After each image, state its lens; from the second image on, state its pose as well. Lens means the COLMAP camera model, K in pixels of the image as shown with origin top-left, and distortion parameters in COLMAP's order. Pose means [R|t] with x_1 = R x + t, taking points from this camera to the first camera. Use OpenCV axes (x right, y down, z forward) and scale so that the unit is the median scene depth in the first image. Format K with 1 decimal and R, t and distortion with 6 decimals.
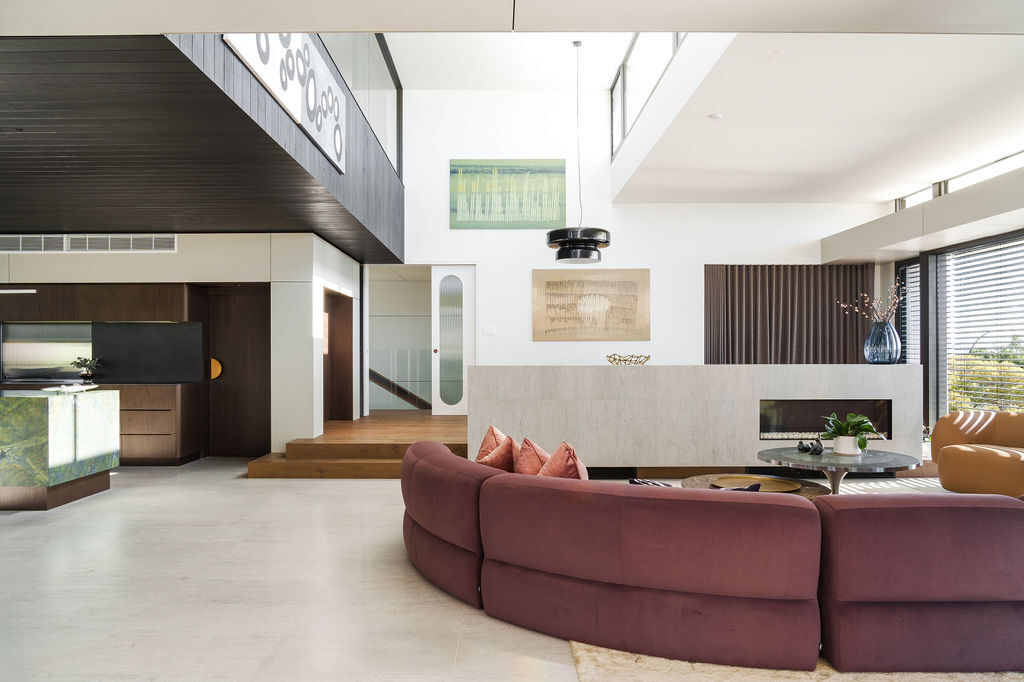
lens RADIAL K [[692.7, 0, 489.6], [0, 692.7, 351.3], [0, 0, 1]] dist [-0.007446, 0.005371]
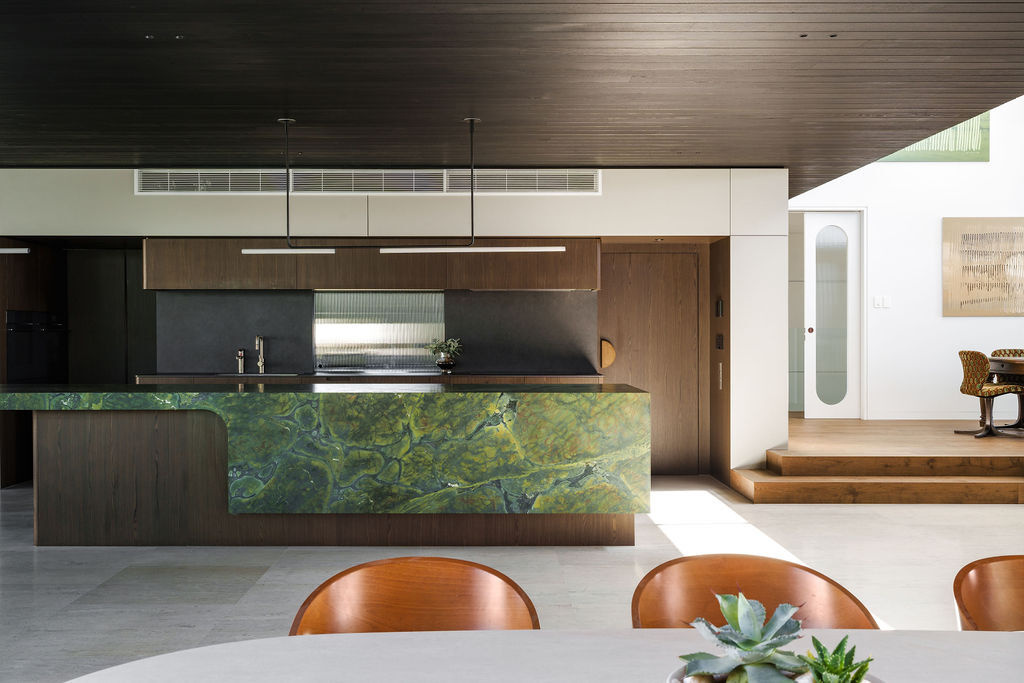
lens RADIAL K [[978.0, 0, 504.0], [0, 978.0, 342.2], [0, 0, 1]] dist [0.008246, 0.000000]
pose [[0.999918, 0.000449, 0.012836, -0.492454], [-0.000609, 0.999922, 0.012452, -0.000385], [-0.012830, -0.012459, 0.999840, -0.026629]]
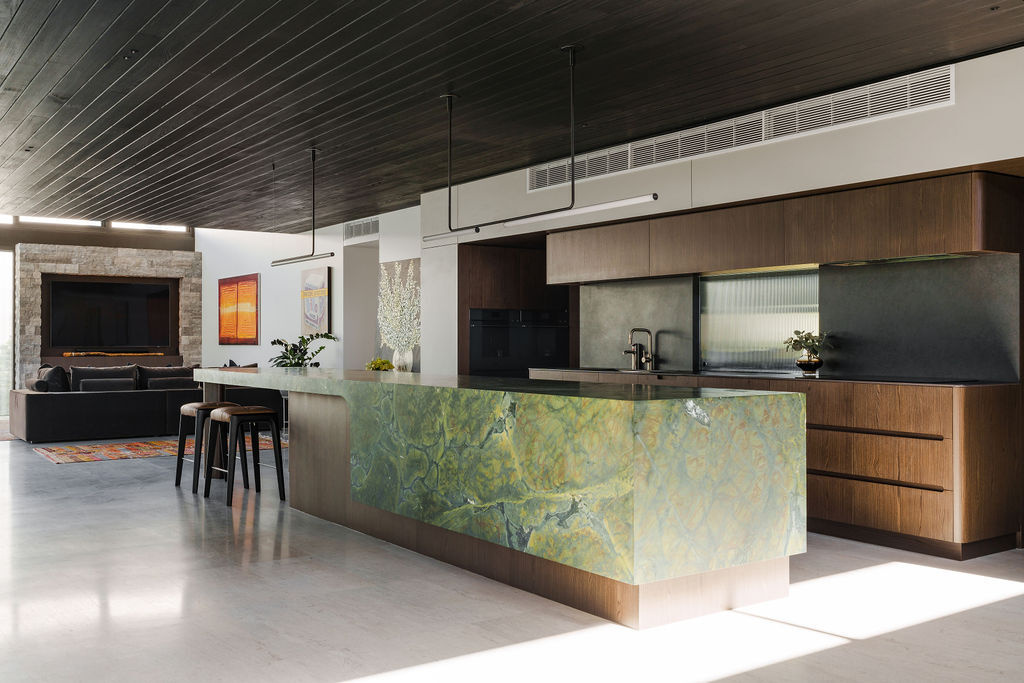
lens RADIAL K [[978.0, 0, 505.0], [0, 978.0, 328.7], [0, 0, 1]] dist [0.008246, 0.000000]
pose [[0.582290, -0.010496, -0.812913, -0.079072], [0.002792, 0.999937, -0.010911, 0.013712], [0.812976, 0.004084, 0.582282, 0.319438]]
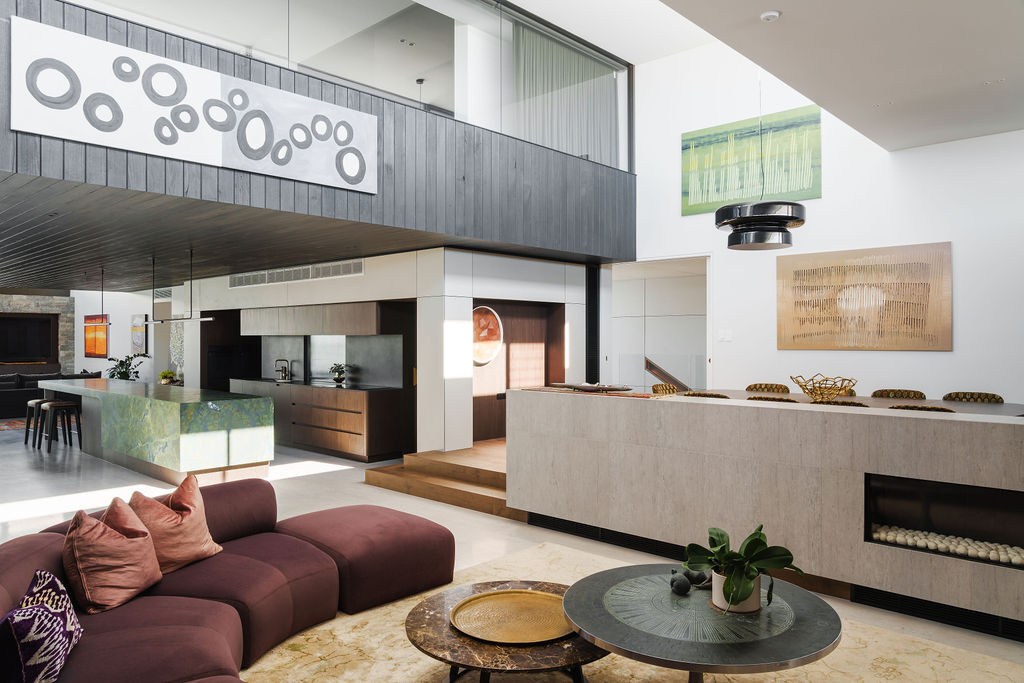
lens RADIAL K [[692.7, 0, 509.2], [0, 692.7, 342.7], [0, 0, 1]] dist [-0.007446, 0.005371]
pose [[0.741574, 0.004200, -0.670858, 0.428474], [0.002216, 0.999960, 0.008711, -0.035694], [0.670868, -0.007946, 0.741534, 0.275972]]
